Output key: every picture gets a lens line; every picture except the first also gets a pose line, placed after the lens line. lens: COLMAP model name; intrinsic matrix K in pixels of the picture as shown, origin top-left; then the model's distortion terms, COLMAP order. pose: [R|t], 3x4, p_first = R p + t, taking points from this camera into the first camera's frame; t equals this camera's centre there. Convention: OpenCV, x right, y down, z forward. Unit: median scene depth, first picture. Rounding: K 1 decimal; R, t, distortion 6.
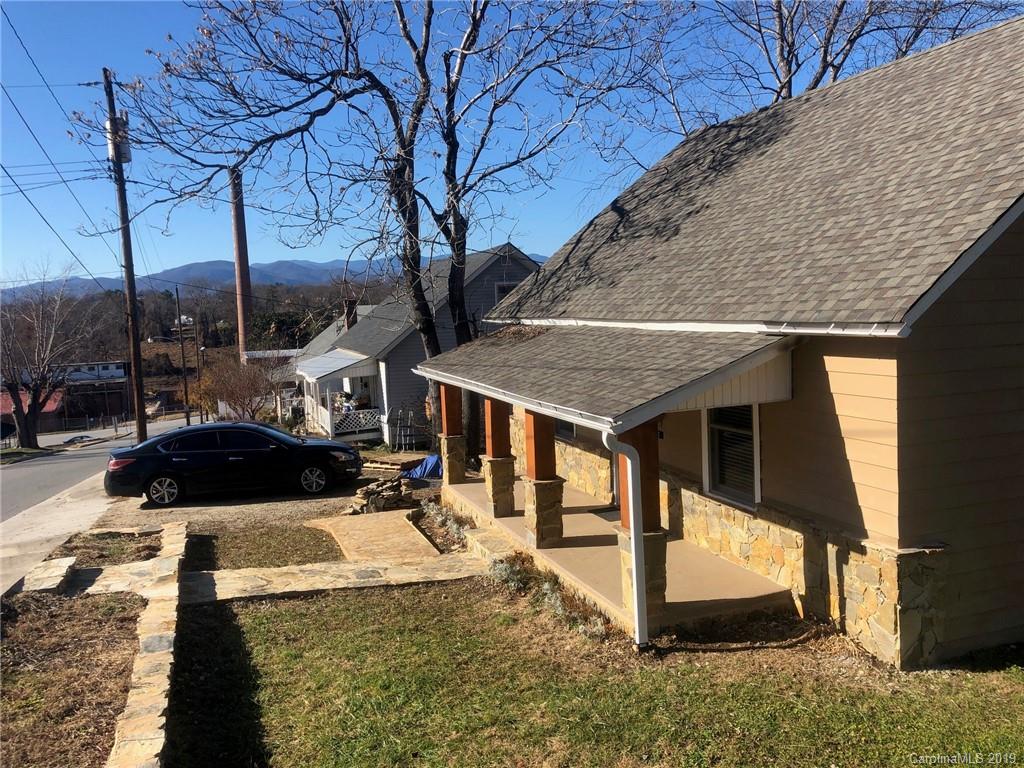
lens RADIAL K [[828.8, 0, 512.0], [0, 828.8, 384.0], [0, 0, 1]] dist [0.018174, -0.013443]
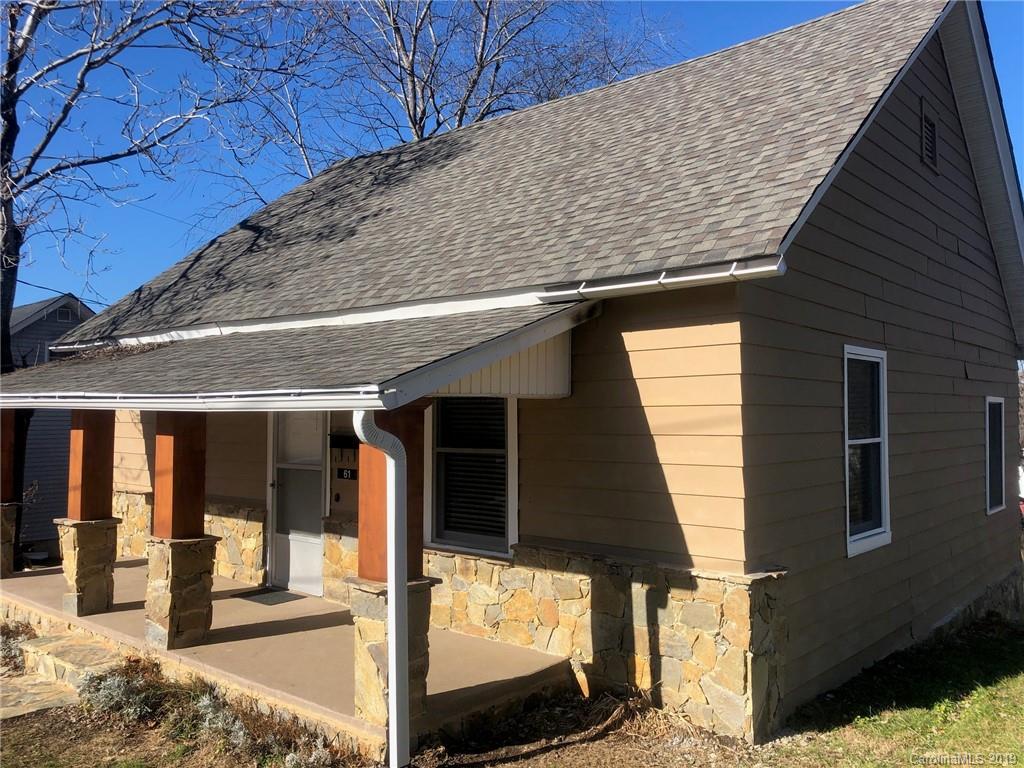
lens RADIAL K [[841.8, 0, 517.3], [0, 841.8, 383.9], [0, 0, 1]] dist [0.045379, -0.070822]
pose [[0.869930, 0.058286, 0.489719, -0.081464], [0.010431, 0.990595, -0.136430, 0.110754], [-0.493065, 0.123793, 0.861140, 0.360310]]
